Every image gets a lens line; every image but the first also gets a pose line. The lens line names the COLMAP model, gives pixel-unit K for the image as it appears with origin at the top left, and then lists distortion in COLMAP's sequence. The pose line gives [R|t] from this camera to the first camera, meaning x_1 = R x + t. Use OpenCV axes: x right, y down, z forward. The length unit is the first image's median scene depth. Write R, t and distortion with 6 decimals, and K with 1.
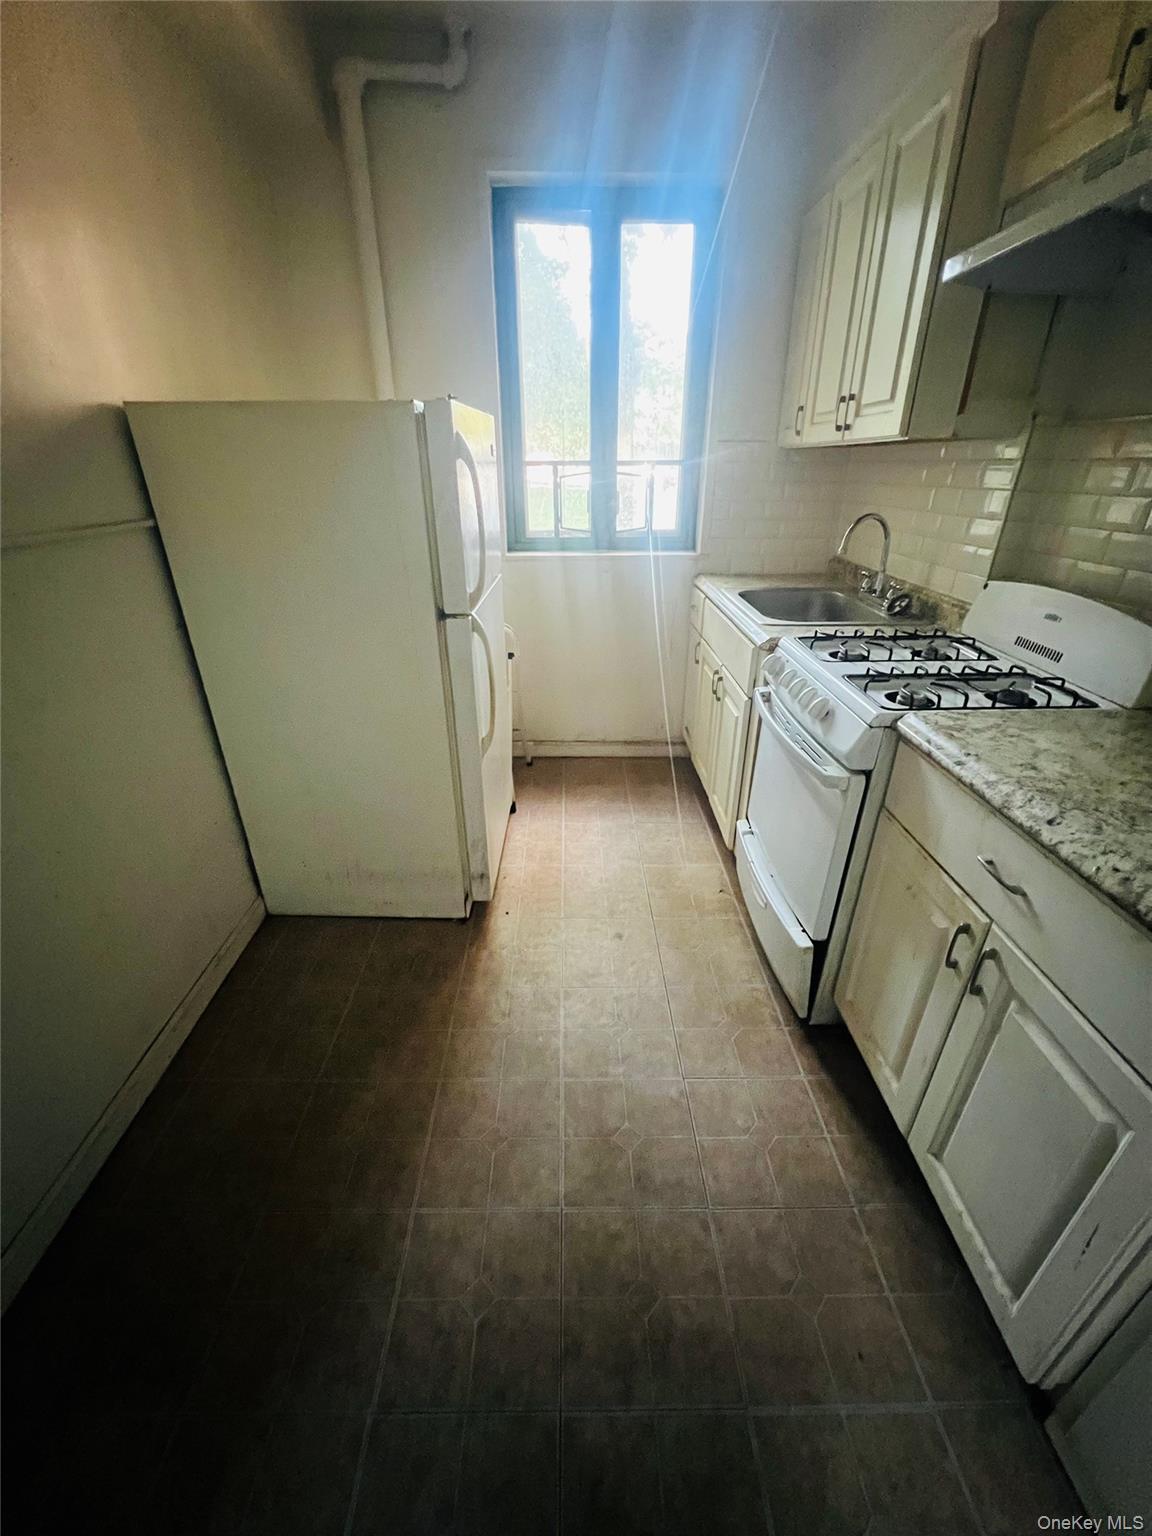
lens RADIAL K [[608.9, 0, 573.0], [0, 608.9, 772.1], [0, 0, 1]] dist [-0.003795, -0.000158]
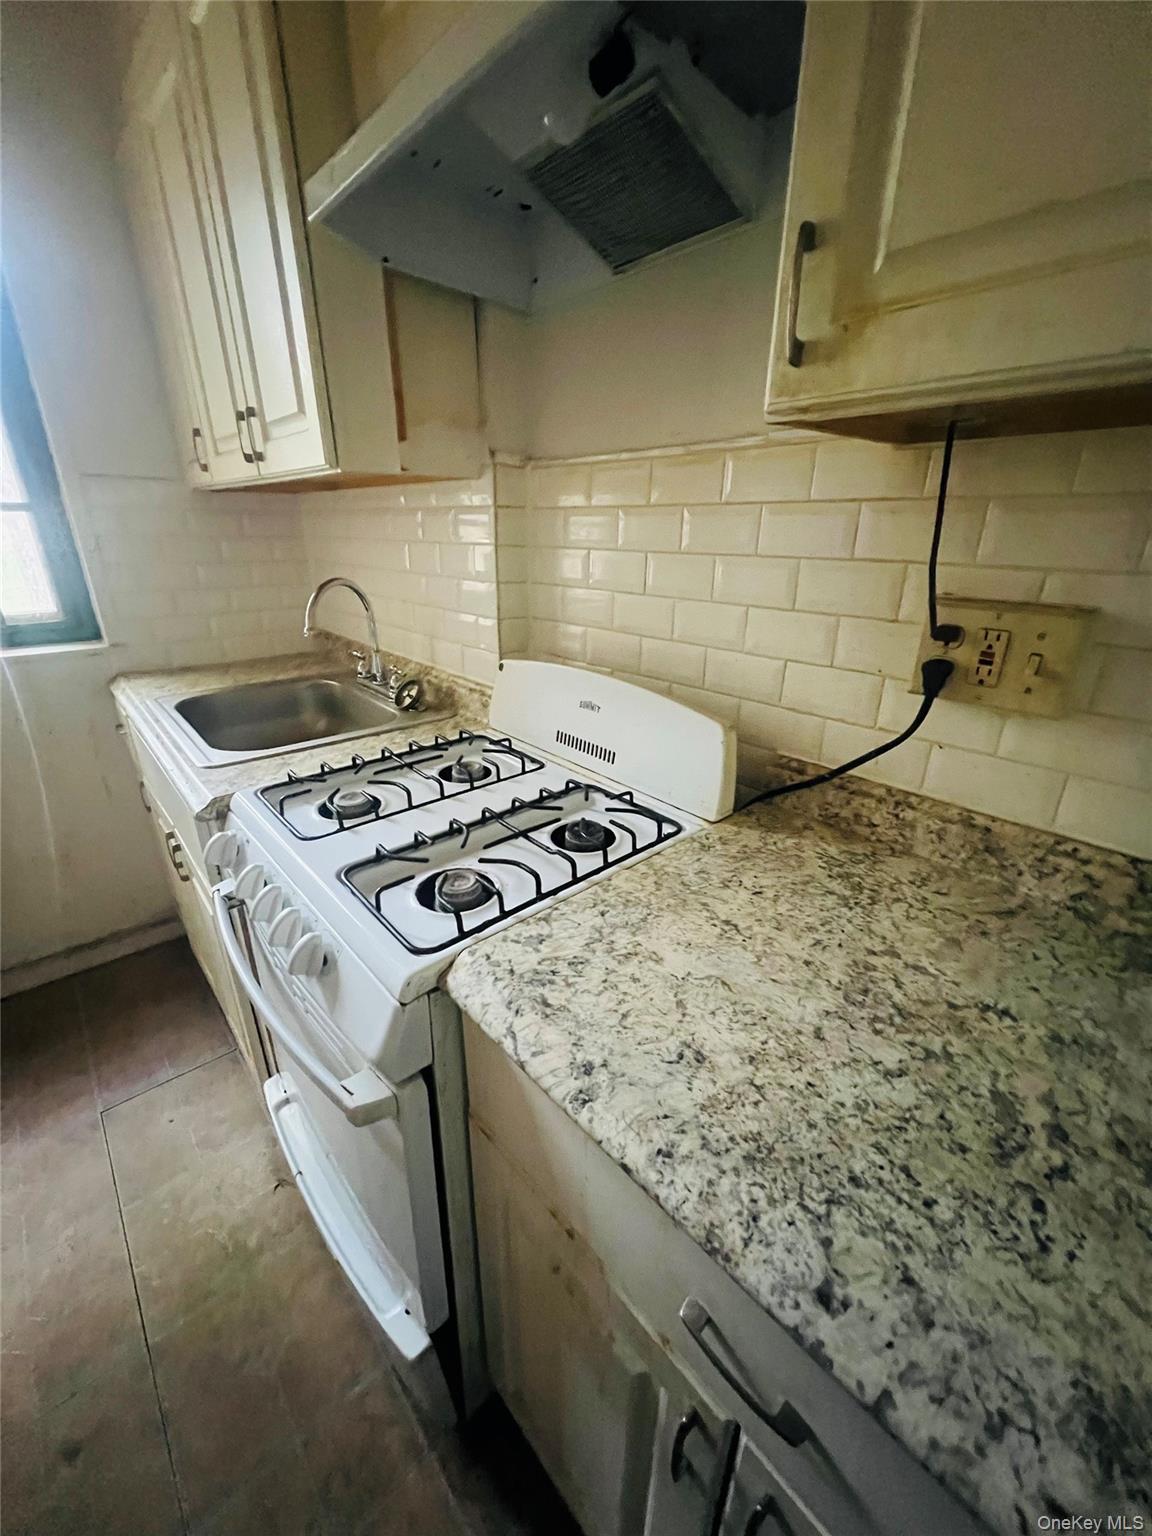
lens RADIAL K [[608.9, 0, 577.5], [0, 608.9, 769.9], [0, 0, 1]] dist [-0.003795, -0.000158]
pose [[0.748216, -0.234241, 0.620728, 0.247480], [0.285124, 0.958322, 0.017953, -0.168998], [-0.599063, 0.163552, 0.783820, 0.366129]]
